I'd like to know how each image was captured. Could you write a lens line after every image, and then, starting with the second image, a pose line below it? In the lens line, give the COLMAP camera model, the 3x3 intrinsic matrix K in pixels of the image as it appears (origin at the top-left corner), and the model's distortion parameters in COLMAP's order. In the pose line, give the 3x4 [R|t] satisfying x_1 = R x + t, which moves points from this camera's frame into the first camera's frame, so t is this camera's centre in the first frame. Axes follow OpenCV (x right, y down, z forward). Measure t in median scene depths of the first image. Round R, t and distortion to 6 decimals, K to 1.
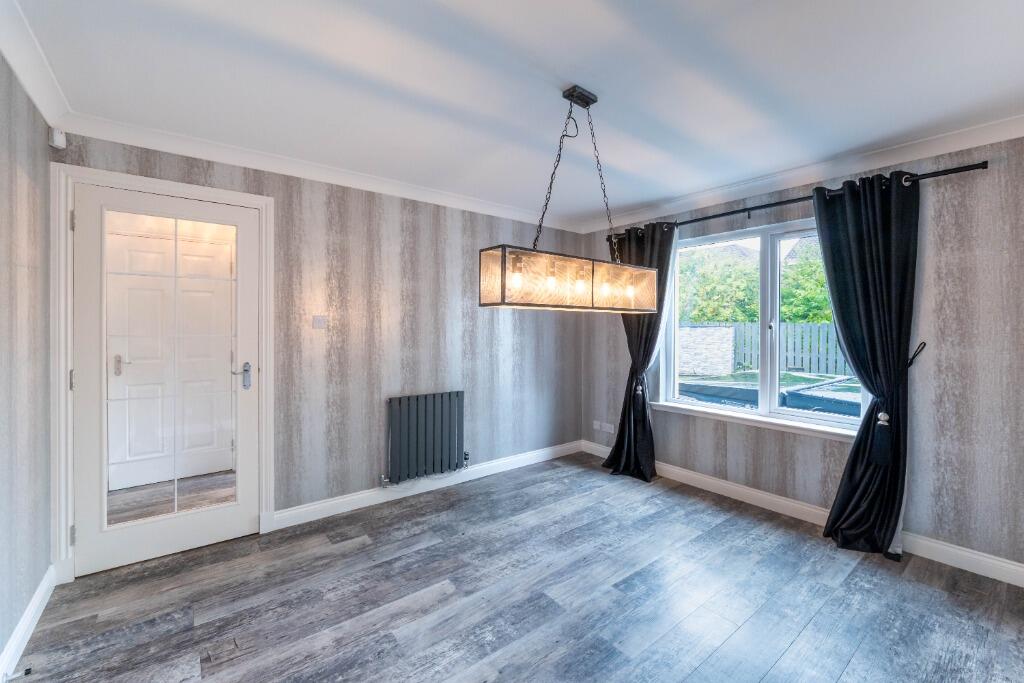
lens RADIAL K [[424.7, 0, 524.2], [0, 424.7, 327.8], [0, 0, 1]] dist [-0.008834, -0.000031]
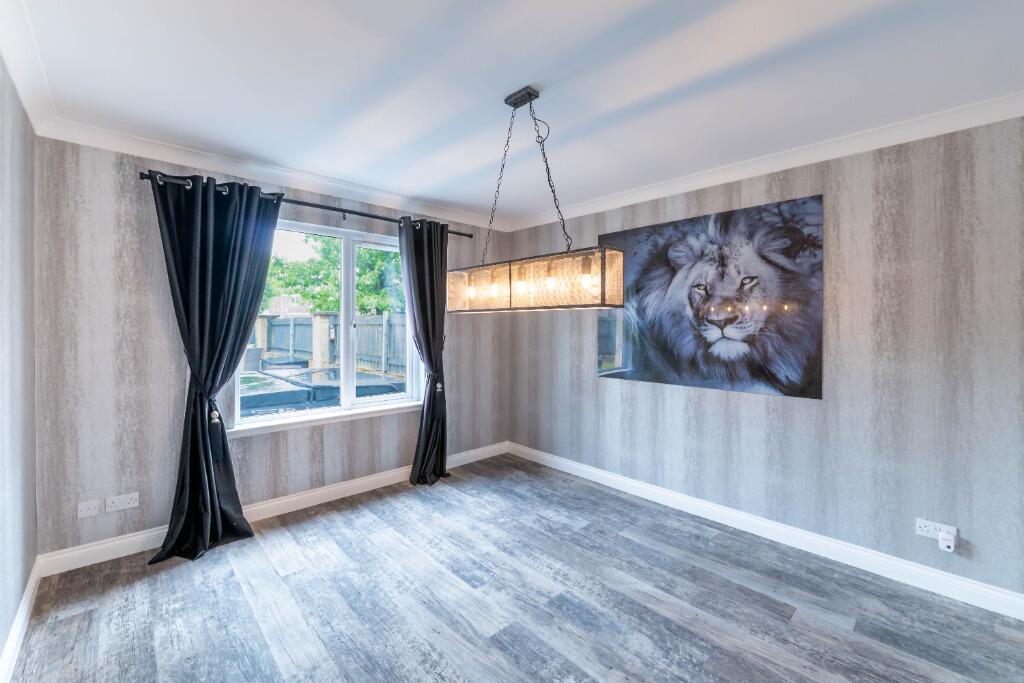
lens RADIAL K [[424.7, 0, 526.6], [0, 424.7, 323.6], [0, 0, 1]] dist [-0.008834, -0.000031]
pose [[-0.086463, -0.000018, 0.996255, -0.570490], [-0.002800, 0.999996, -0.000225, -0.007679], [-0.996251, -0.002809, -0.086463, 0.700236]]
